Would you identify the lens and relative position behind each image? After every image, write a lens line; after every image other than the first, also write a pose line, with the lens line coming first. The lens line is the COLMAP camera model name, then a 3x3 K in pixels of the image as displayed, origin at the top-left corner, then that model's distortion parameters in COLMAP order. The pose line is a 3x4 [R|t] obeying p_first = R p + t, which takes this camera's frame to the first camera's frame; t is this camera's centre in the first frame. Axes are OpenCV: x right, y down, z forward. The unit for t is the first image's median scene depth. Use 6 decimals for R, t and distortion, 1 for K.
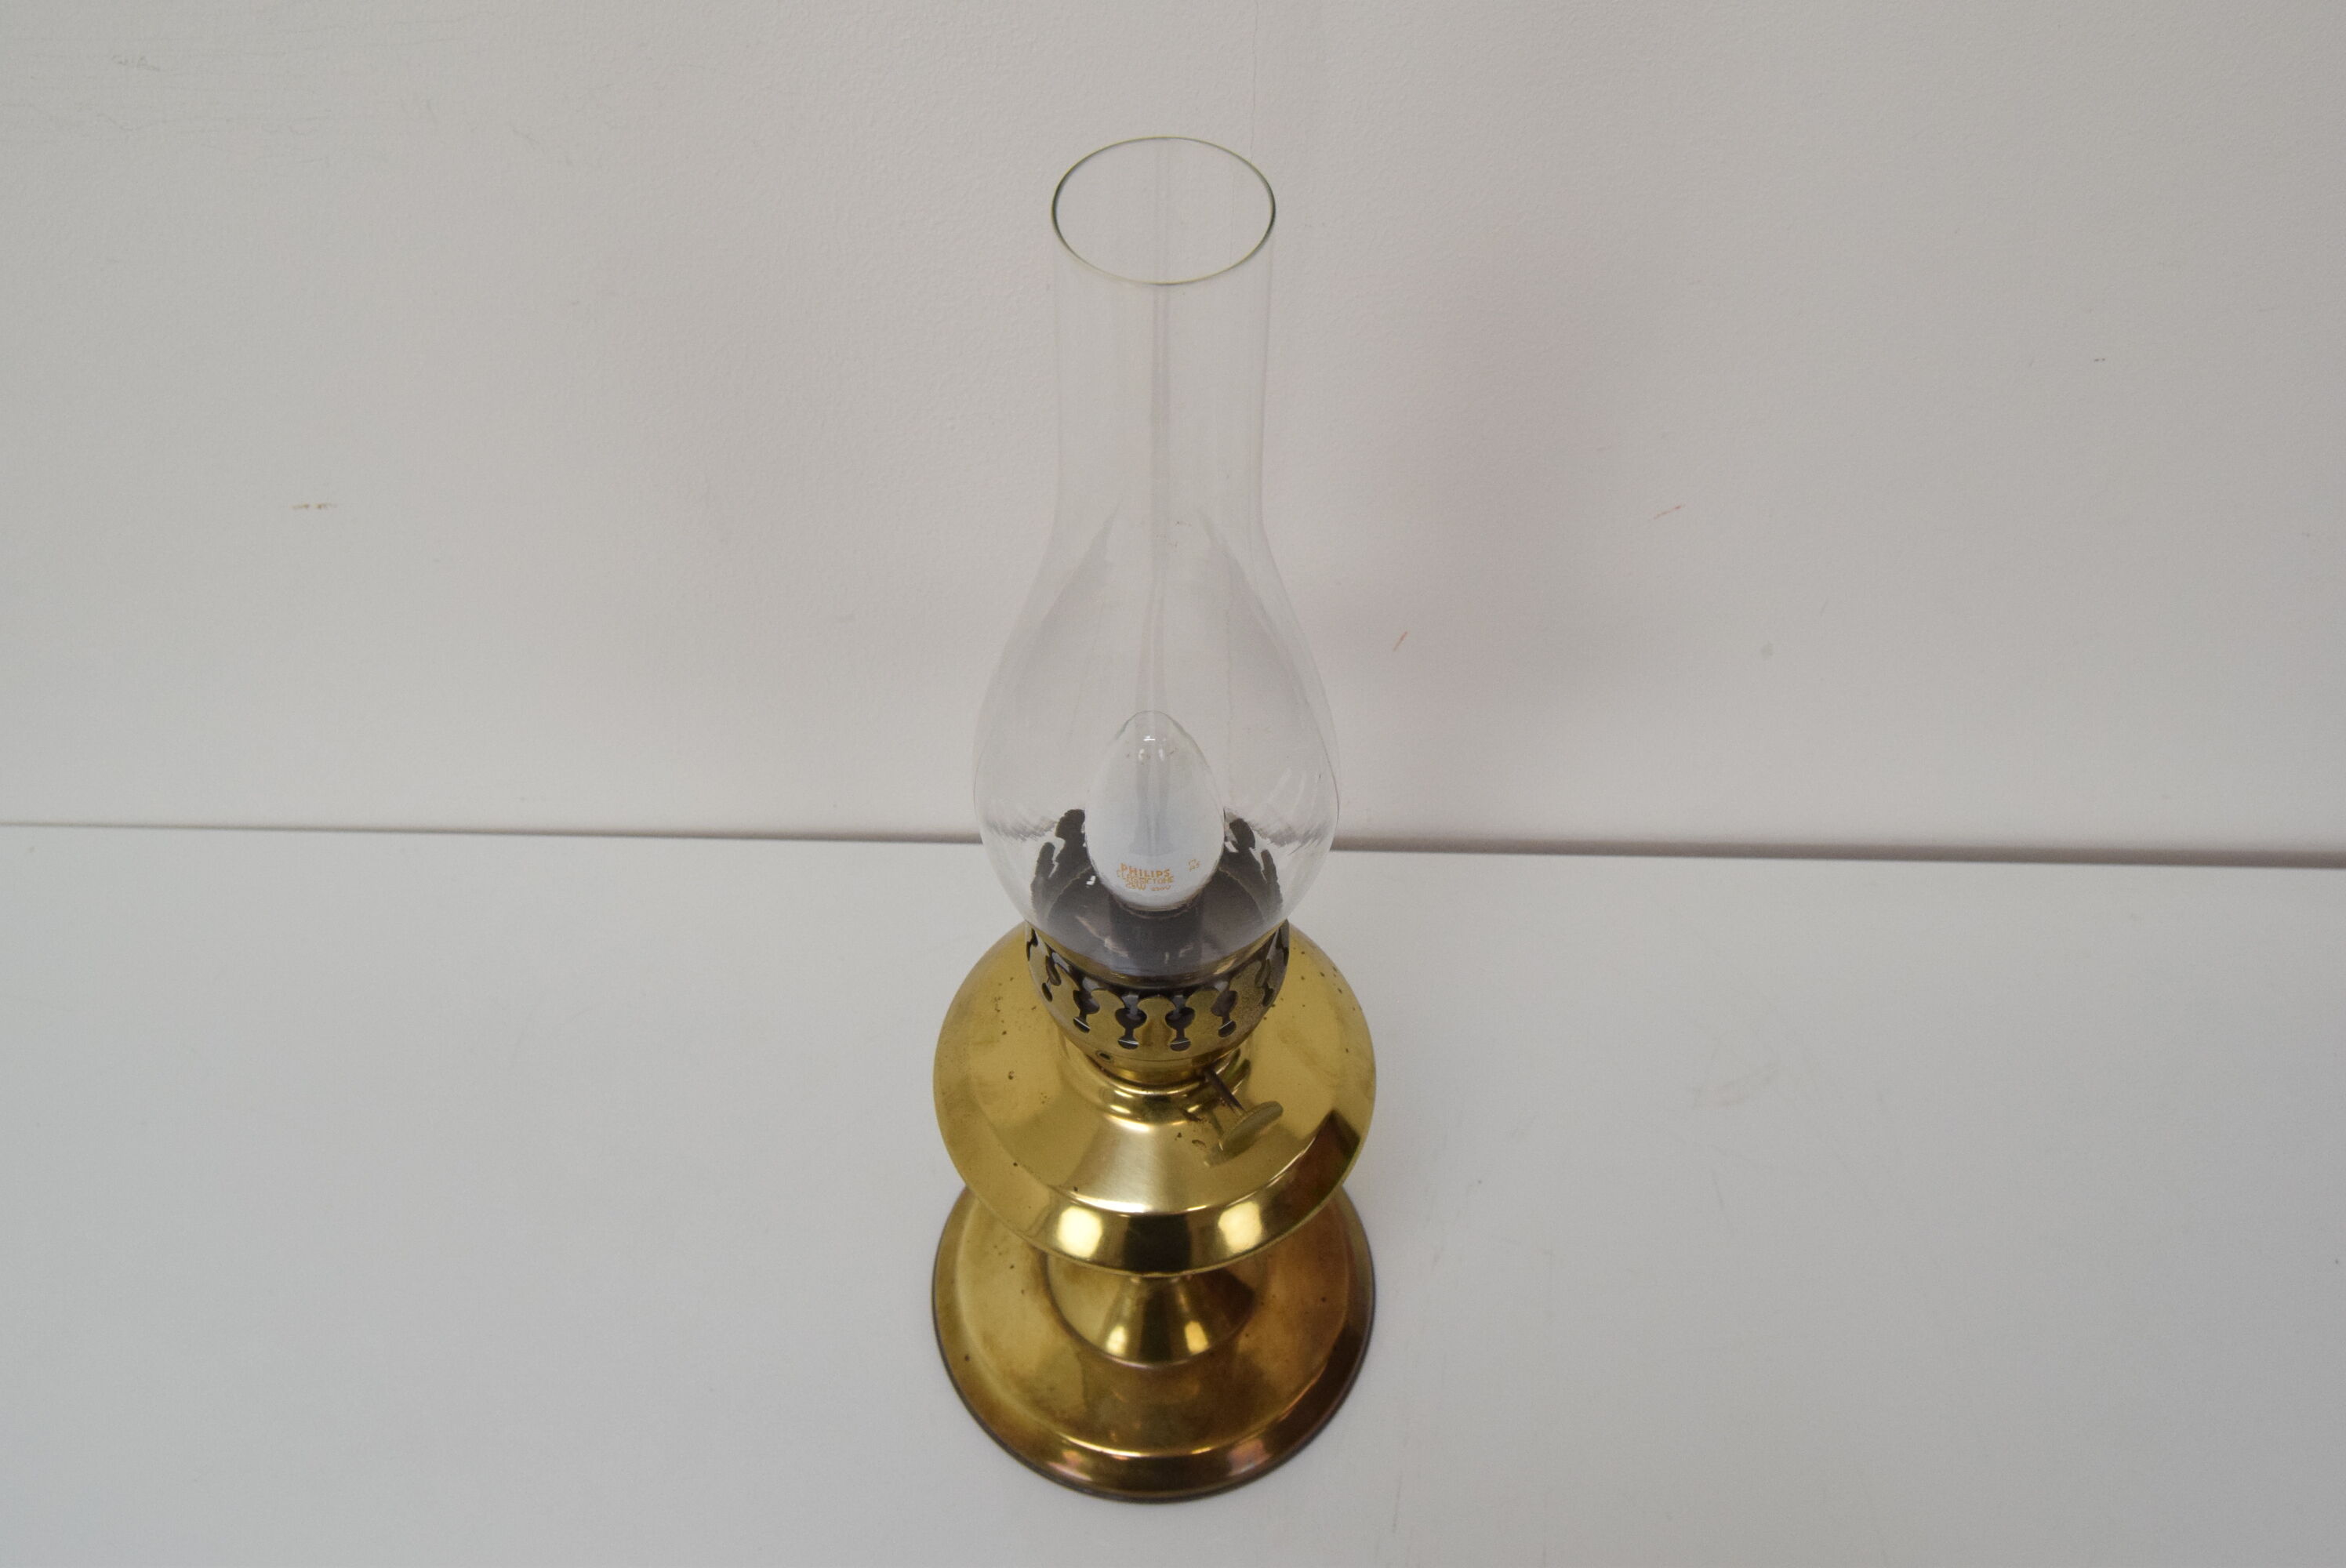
lens RADIAL K [[2237.9, 0, 1173.0], [0, 2237.9, 784.0], [0, 0, 1]] dist [-0.064050, 0.004344]
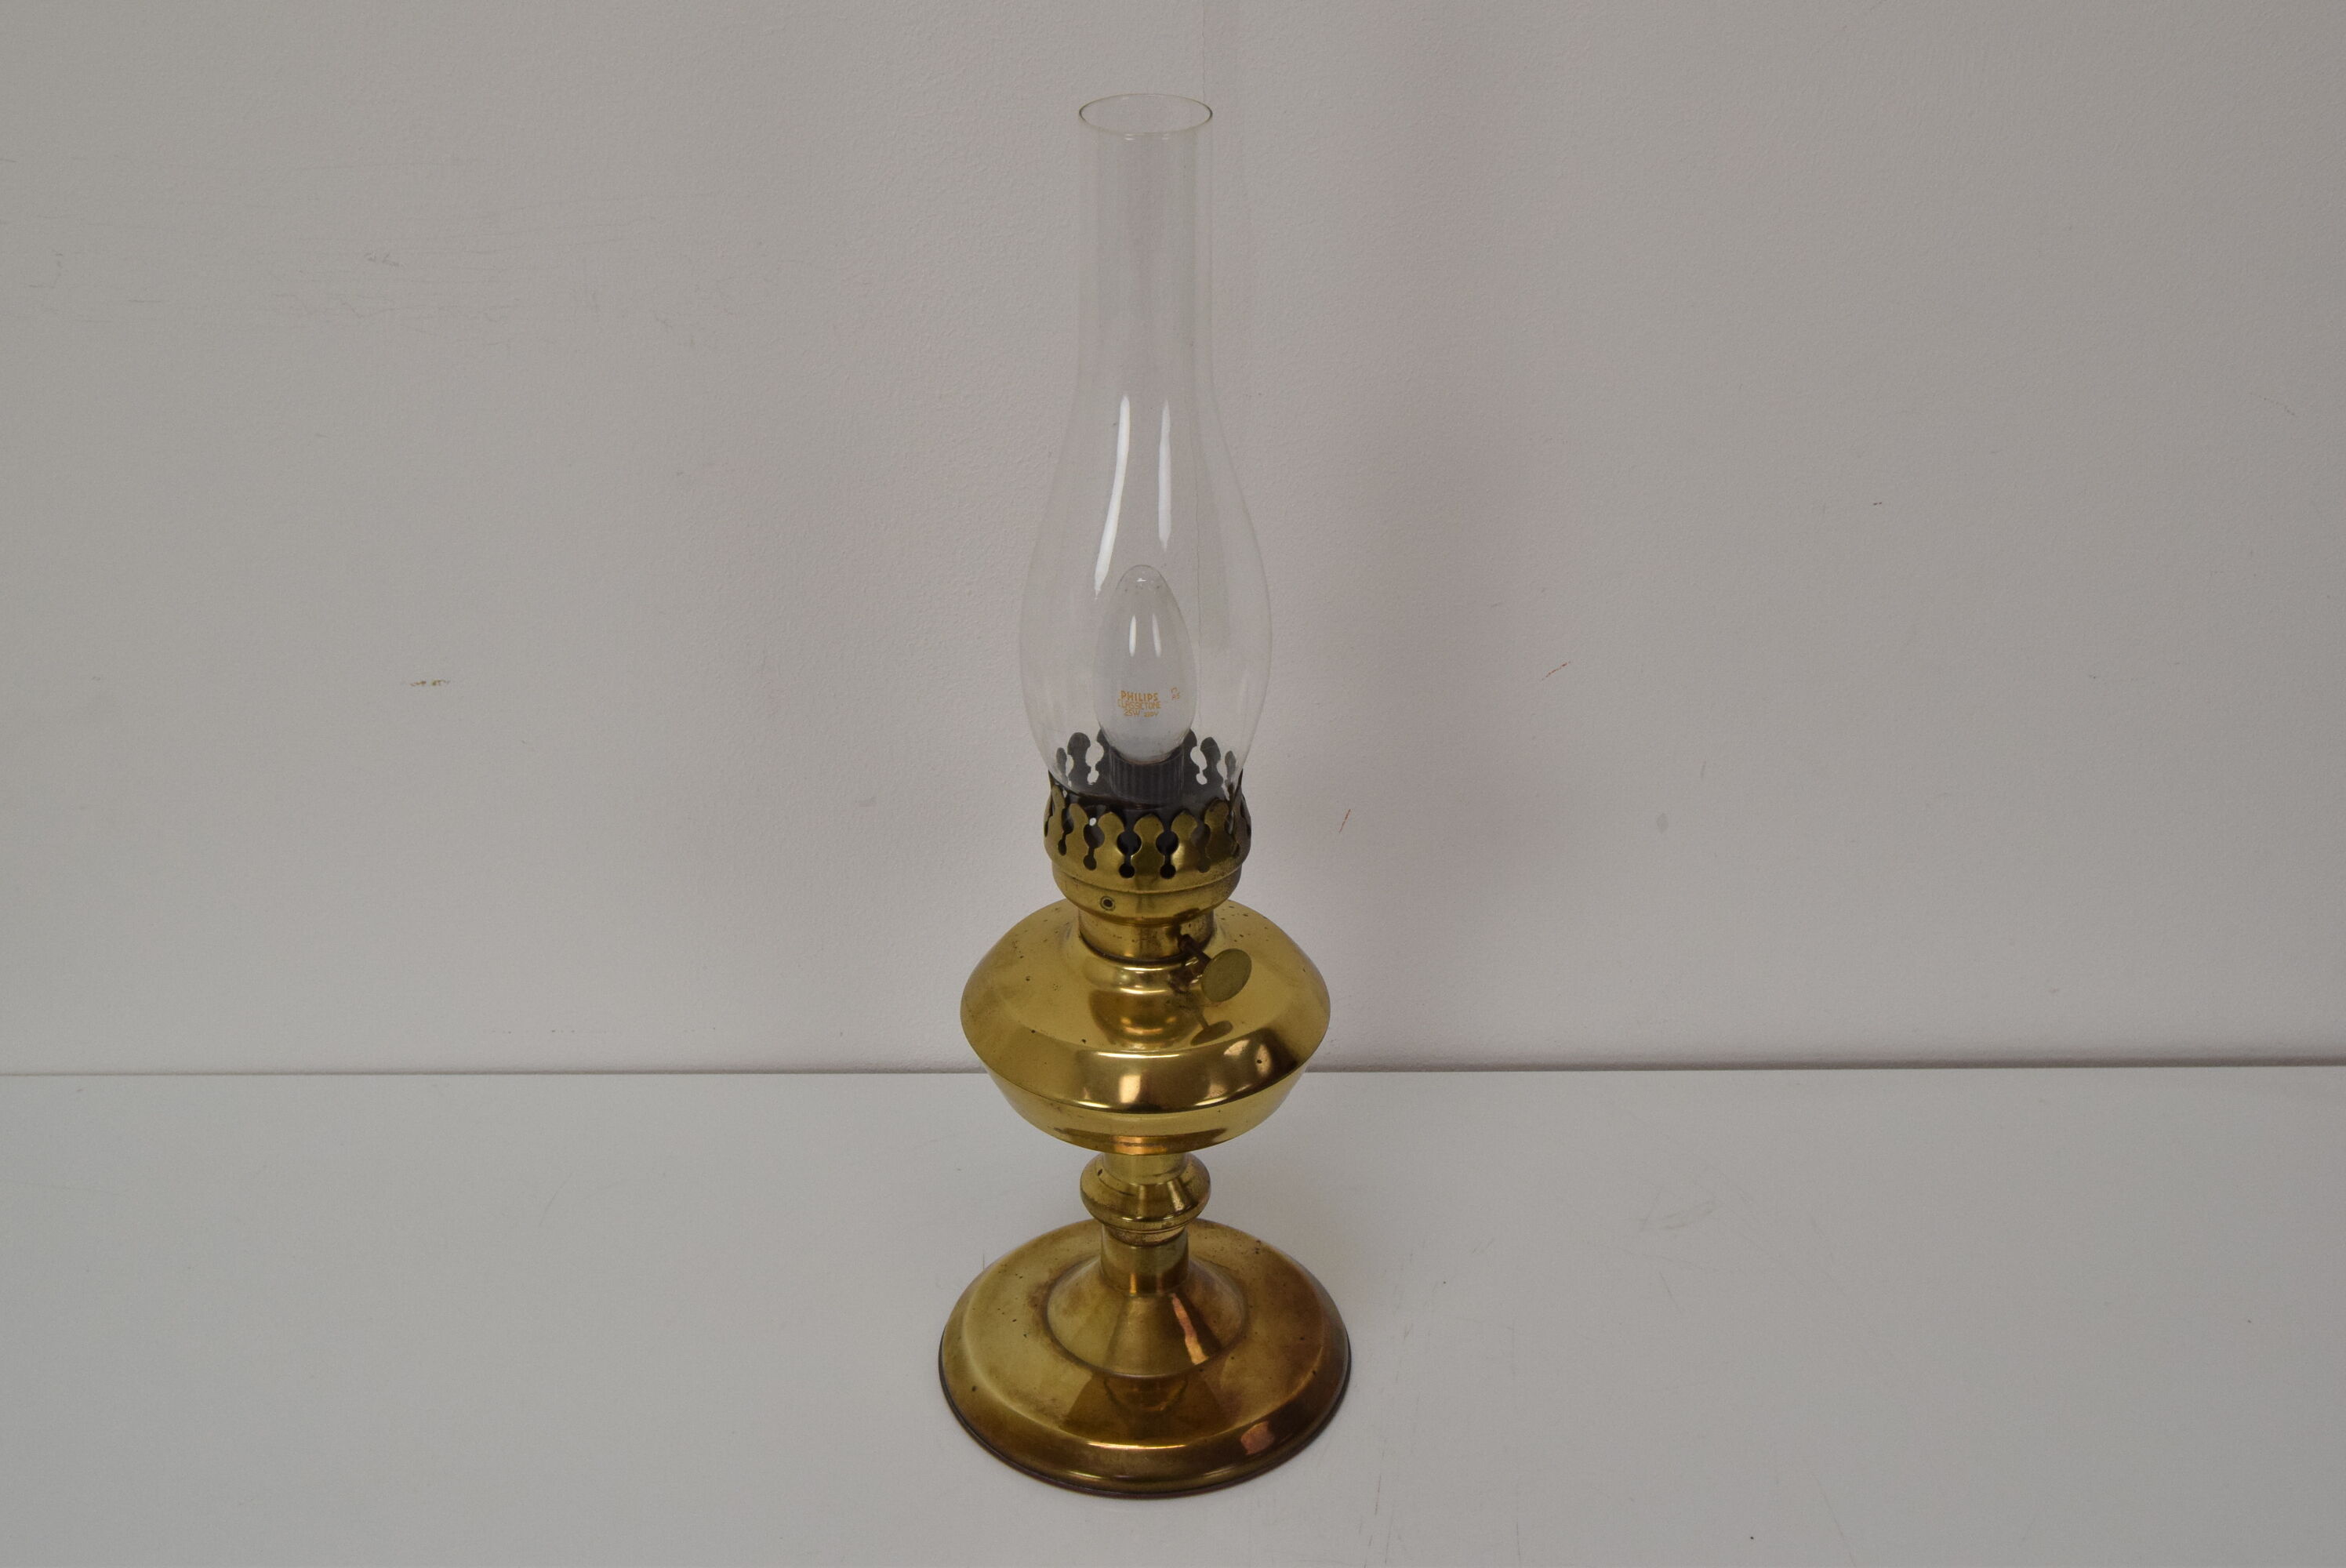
lens RADIAL K [[2909.8, 0, 1173.0], [0, 2909.8, 784.0], [0, 0, 1]] dist [-0.028542, -0.035338]
pose [[0.999576, -0.017127, 0.023537, -0.024392], [0.025345, 0.909765, -0.414350, 0.579753], [-0.014316, 0.414771, 0.909813, -0.406981]]
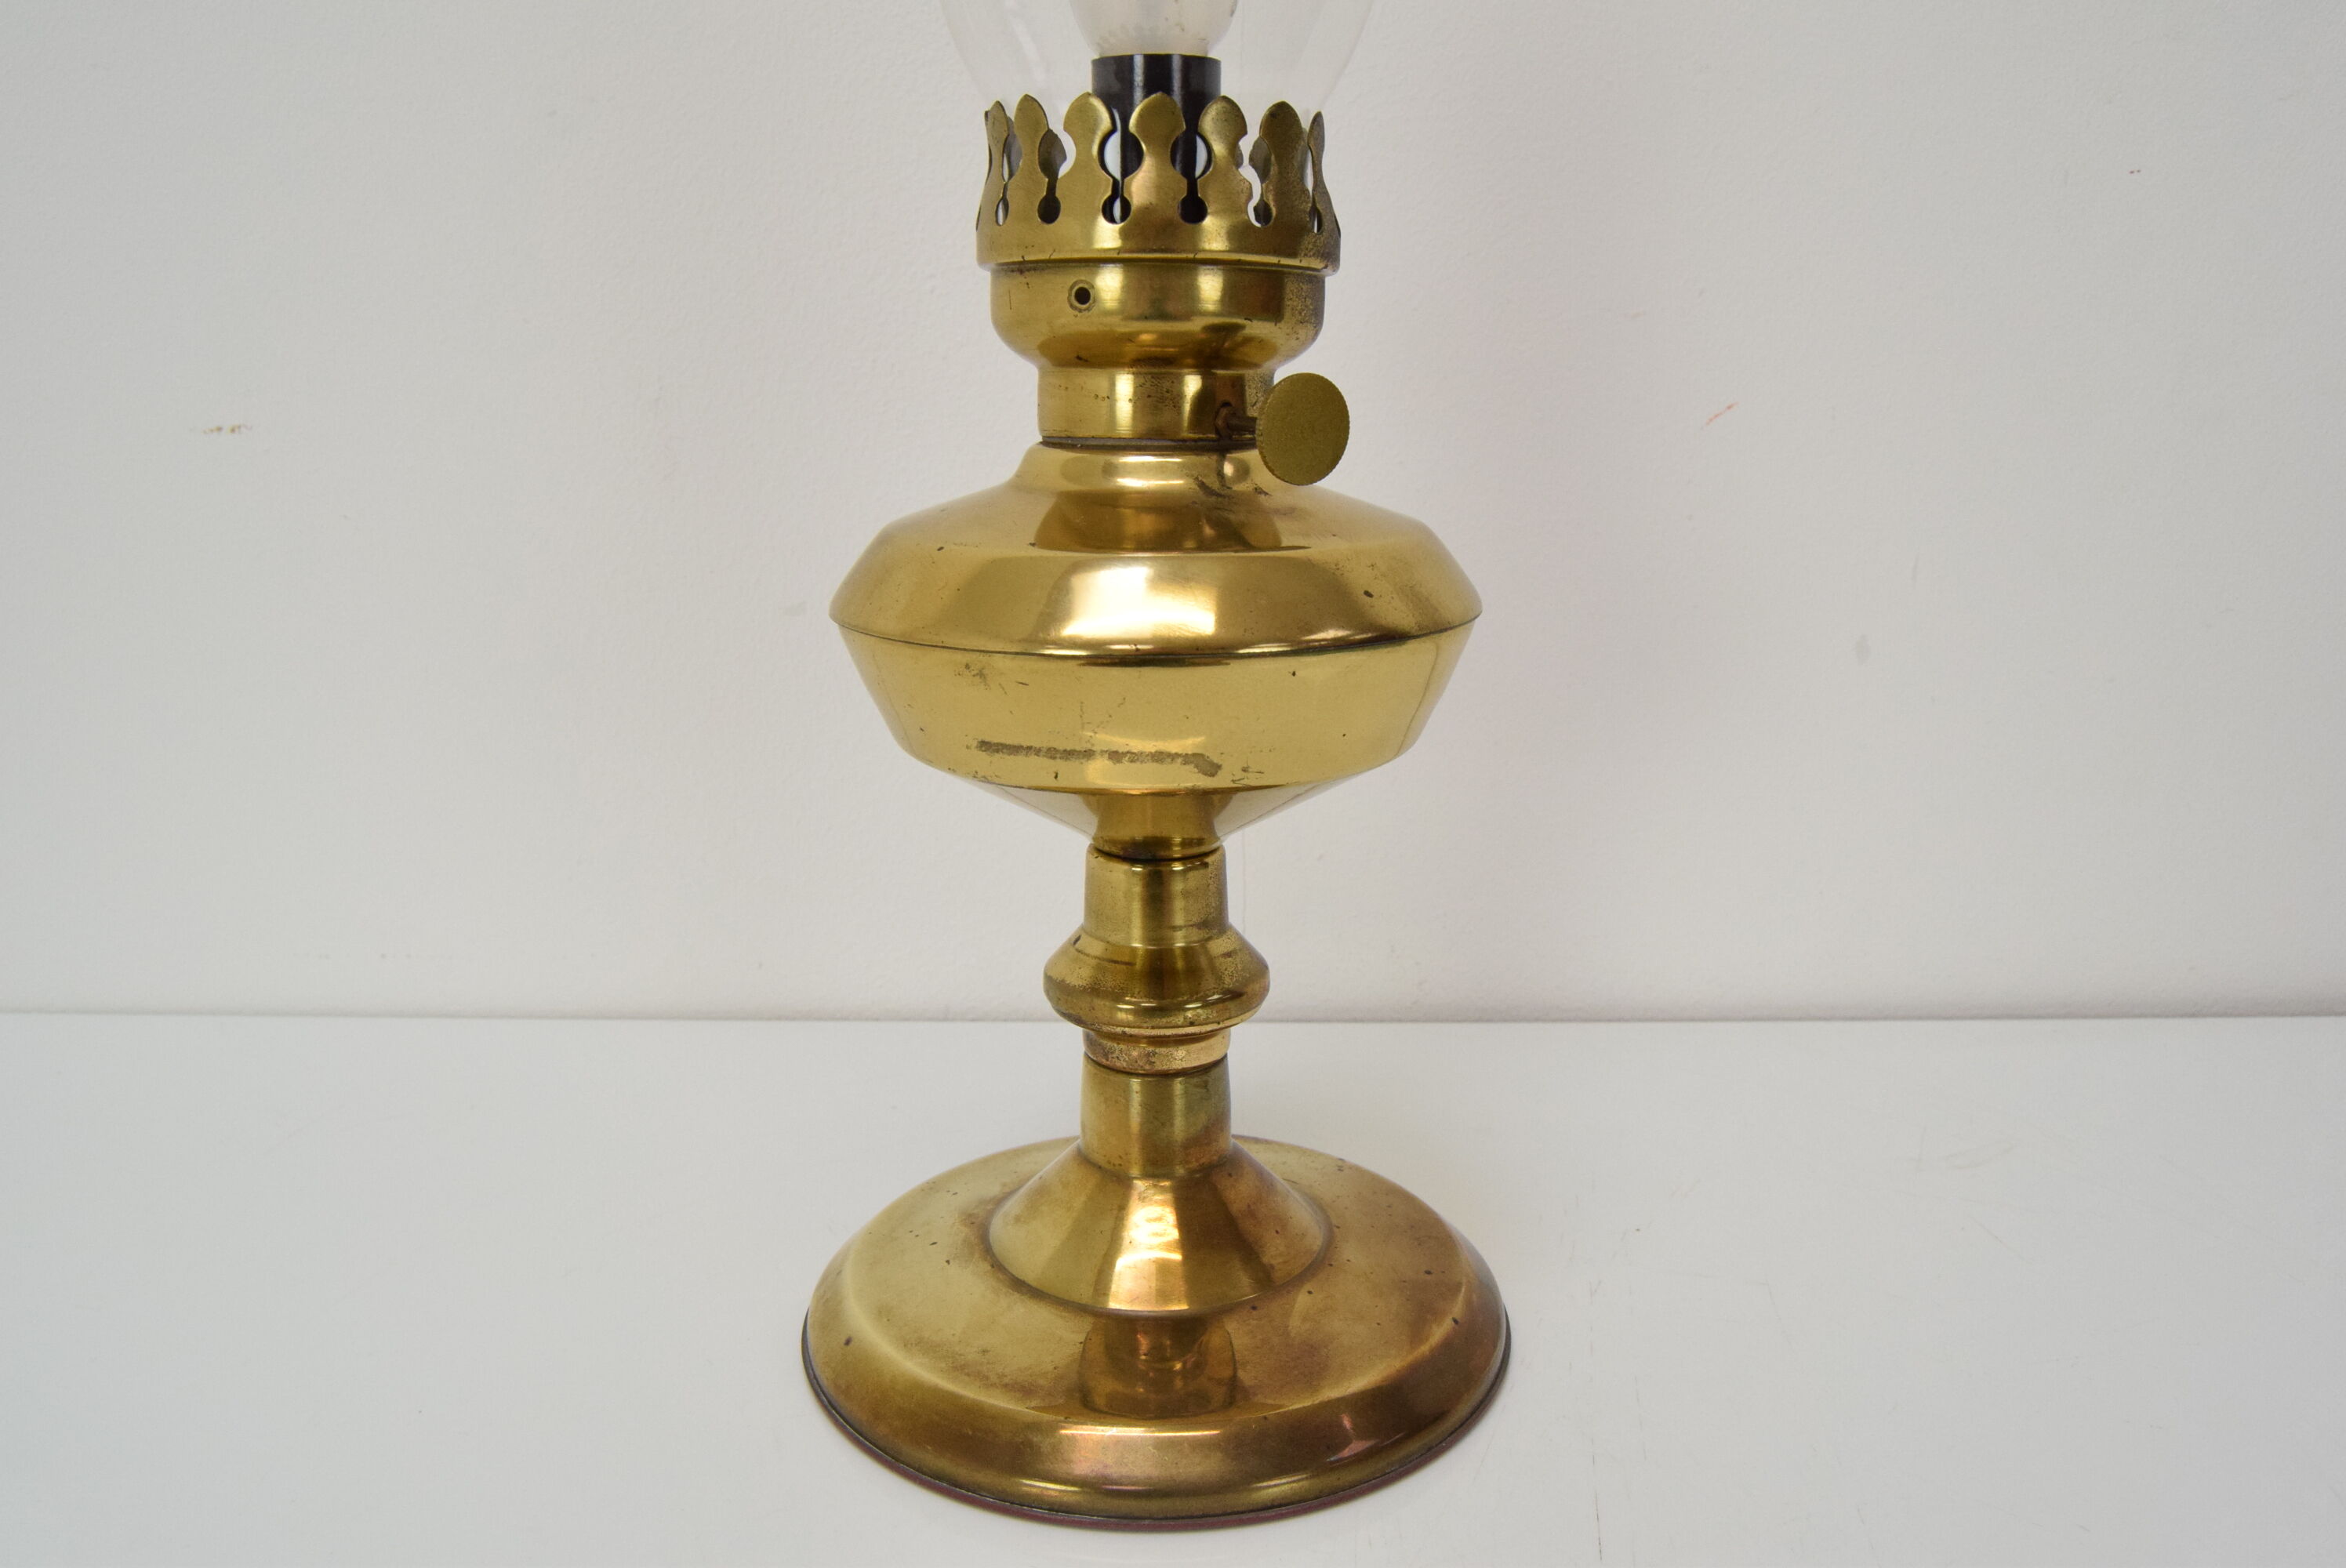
lens RADIAL K [[1861.0, 0, 1173.0], [0, 1861.0, 784.0], [0, 0, 1]] dist [-0.096195, 0.014570]
pose [[0.999923, -0.009313, 0.008161, -0.007092], [0.012382, 0.763147, -0.646106, 0.467675], [-0.000211, 0.646158, 0.763204, 0.523910]]
